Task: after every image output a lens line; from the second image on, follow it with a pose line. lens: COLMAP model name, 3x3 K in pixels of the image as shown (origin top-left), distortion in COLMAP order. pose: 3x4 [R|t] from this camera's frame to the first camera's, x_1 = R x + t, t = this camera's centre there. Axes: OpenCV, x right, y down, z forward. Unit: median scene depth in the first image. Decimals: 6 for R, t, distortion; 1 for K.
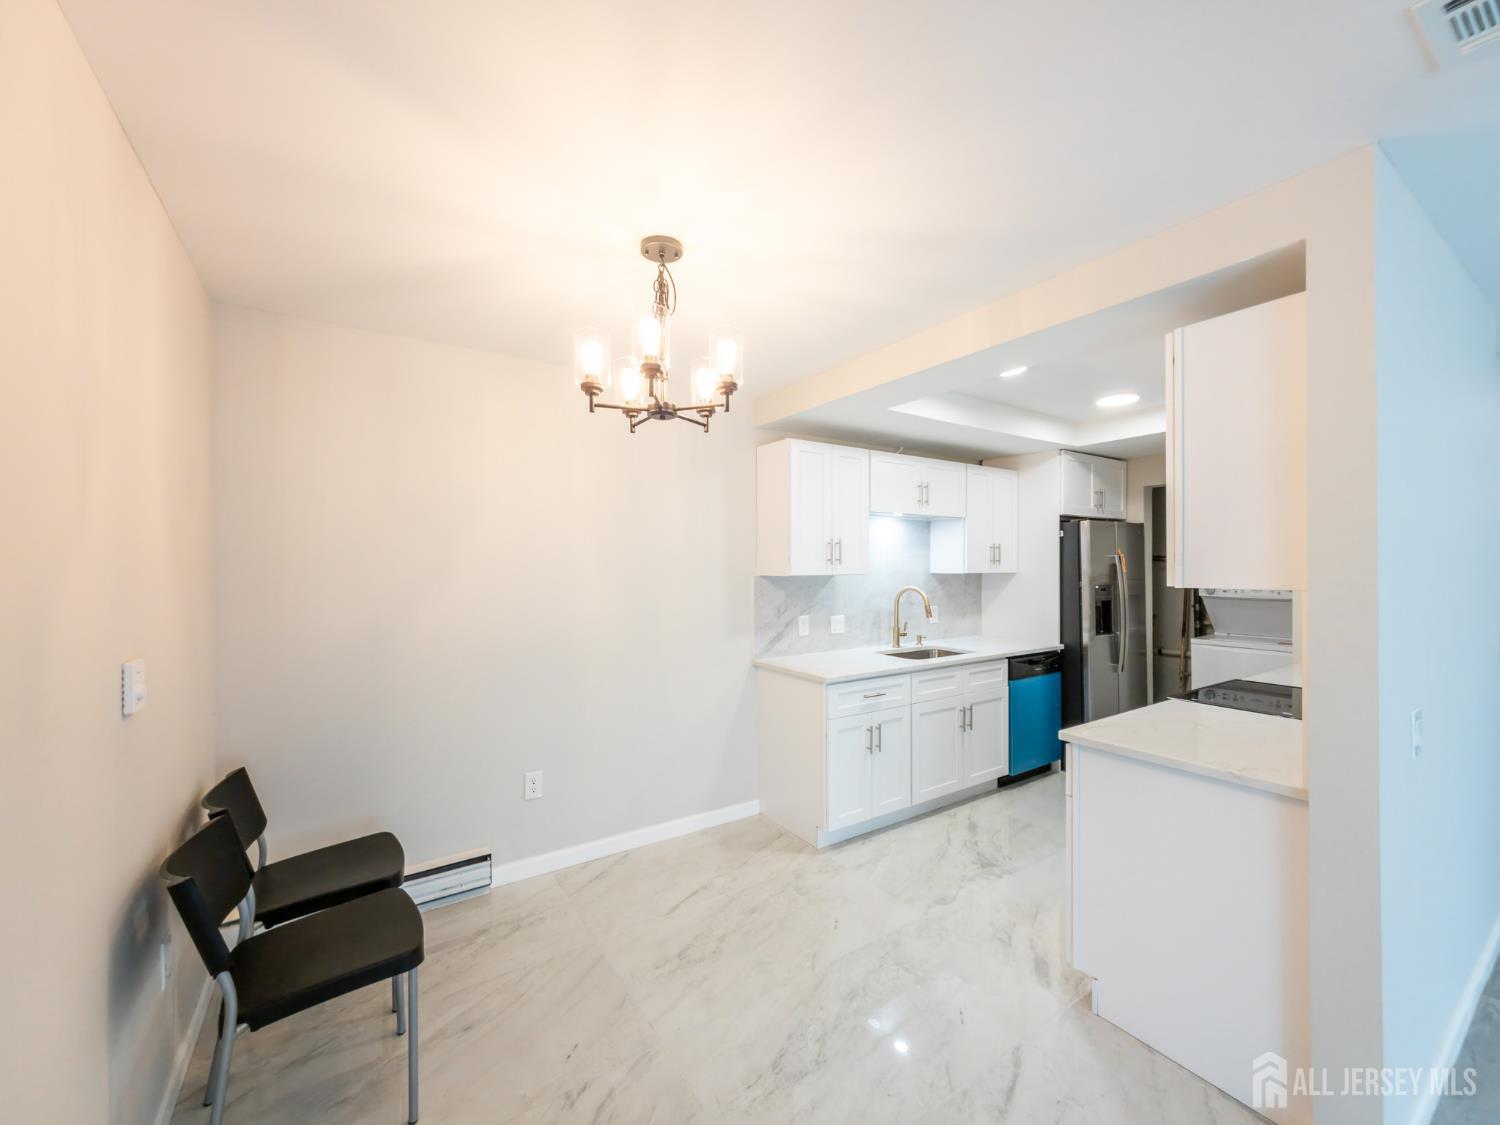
lens RADIAL K [[607.5, 0, 750.0], [0, 607.5, 562.5], [0, 0, 1]] dist [0.002180, 0.000393]
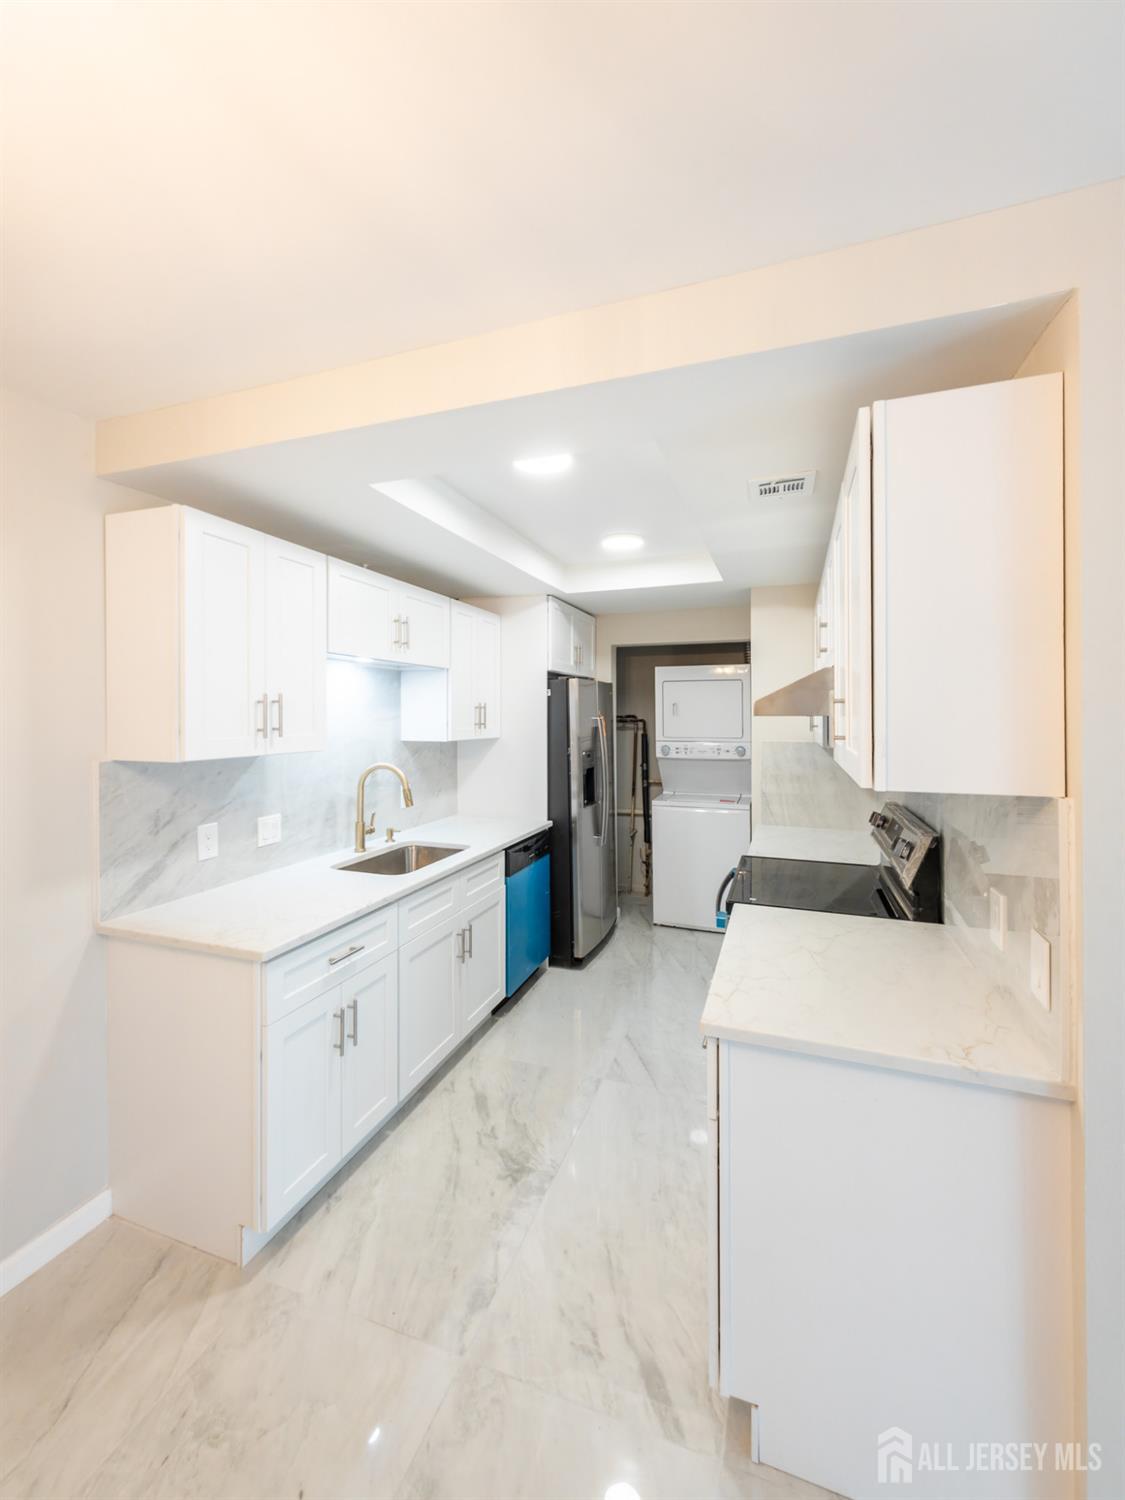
lens RADIAL K [[612.5, 0, 564.4], [0, 612.5, 718.9], [0, 0, 1]] dist [0.001646, -0.000052]
pose [[0.804525, -0.000406, 0.593919, 0.014773], [-0.005209, 0.999956, 0.007740, -0.019235], [-0.593896, -0.009320, 0.804488, 0.327576]]
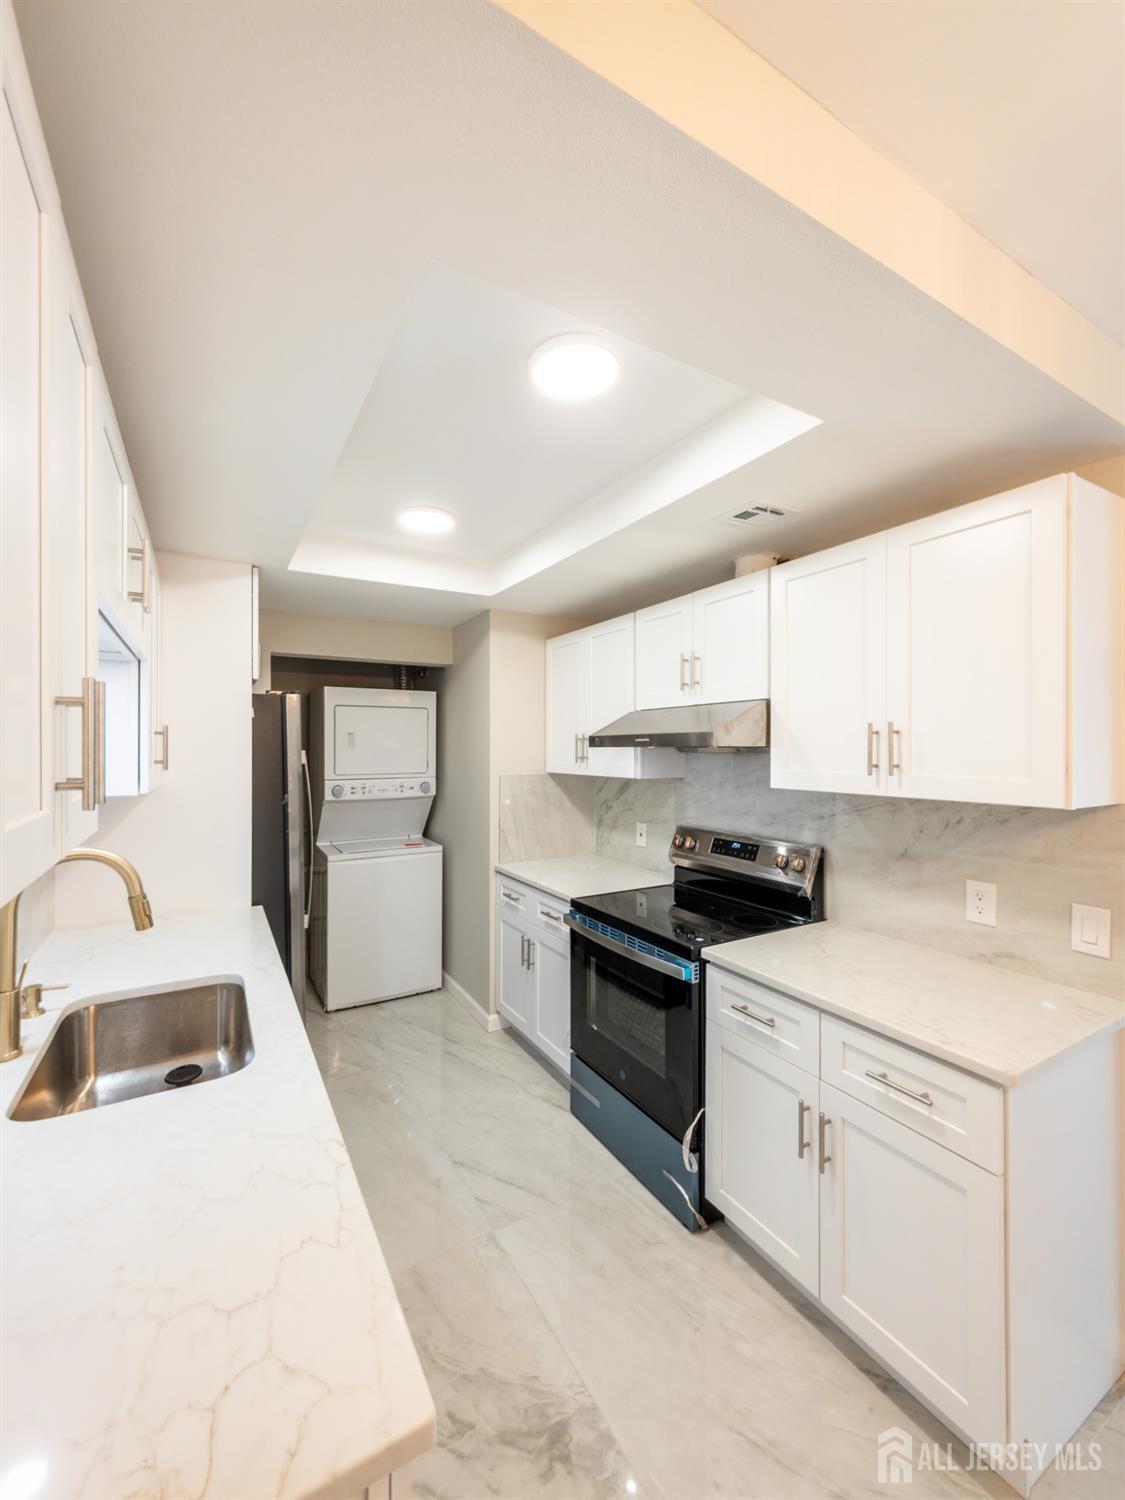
lens RADIAL K [[607.5, 0, 562.5], [0, 607.5, 750.0], [0, 0, 1]] dist [0.002180, 0.000393]
pose [[0.063720, 0.000026, 0.997968, -0.048734], [-0.001568, 0.999999, 0.000074, -0.015014], [-0.997967, -0.001570, 0.063720, 0.766126]]
